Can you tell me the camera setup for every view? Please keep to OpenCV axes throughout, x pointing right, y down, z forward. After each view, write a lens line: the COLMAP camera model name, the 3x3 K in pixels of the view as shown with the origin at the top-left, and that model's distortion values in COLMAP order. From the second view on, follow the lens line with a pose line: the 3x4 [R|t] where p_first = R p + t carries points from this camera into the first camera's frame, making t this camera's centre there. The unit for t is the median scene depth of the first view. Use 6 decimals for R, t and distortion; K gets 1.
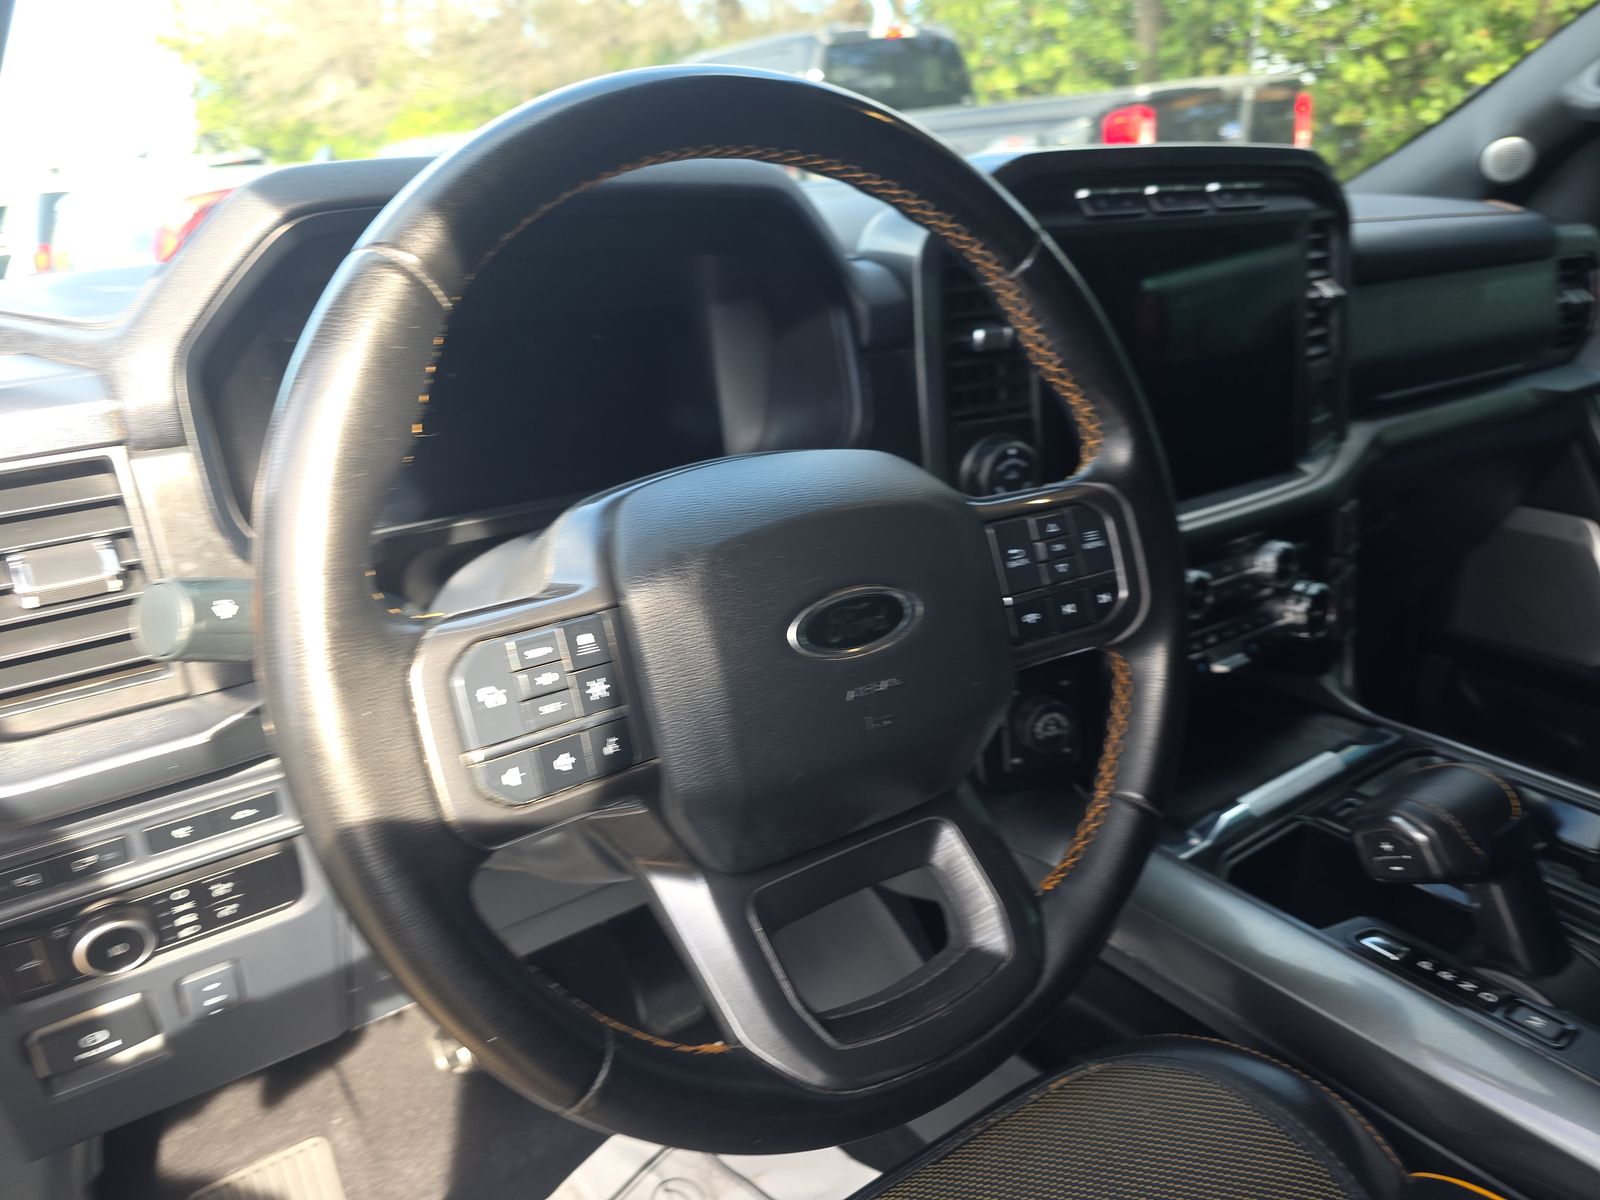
lens RADIAL K [[1047.9, 0, 796.9], [0, 1047.9, 533.7], [0, 0, 1]] dist [-0.029365, 0.001850]
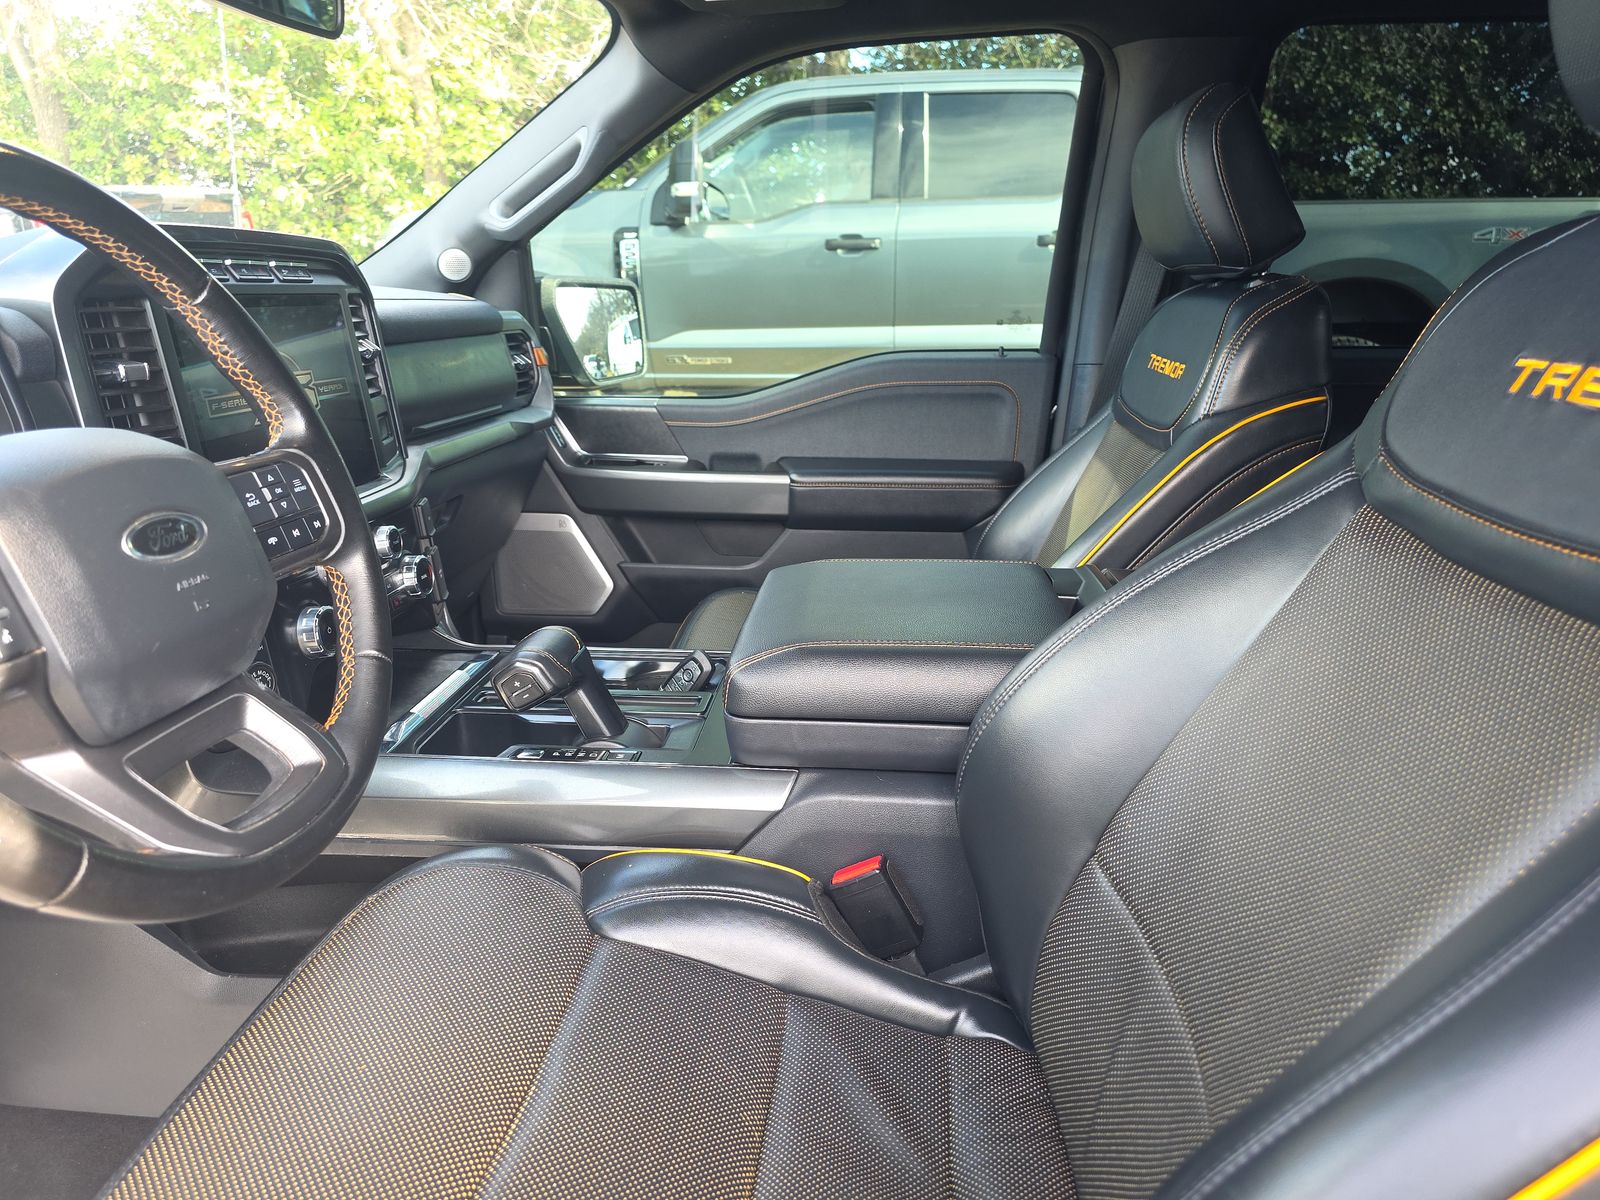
lens RADIAL K [[1000.7, 0, 814.6], [0, 1000.7, 566.5], [0, 0, 1]] dist [0.051193, -0.054253]
pose [[0.597956, -0.178431, 0.781416, -0.229125], [0.231760, 0.971753, 0.044545, 0.123886], [-0.767291, 0.154466, 0.622419, -0.227542]]
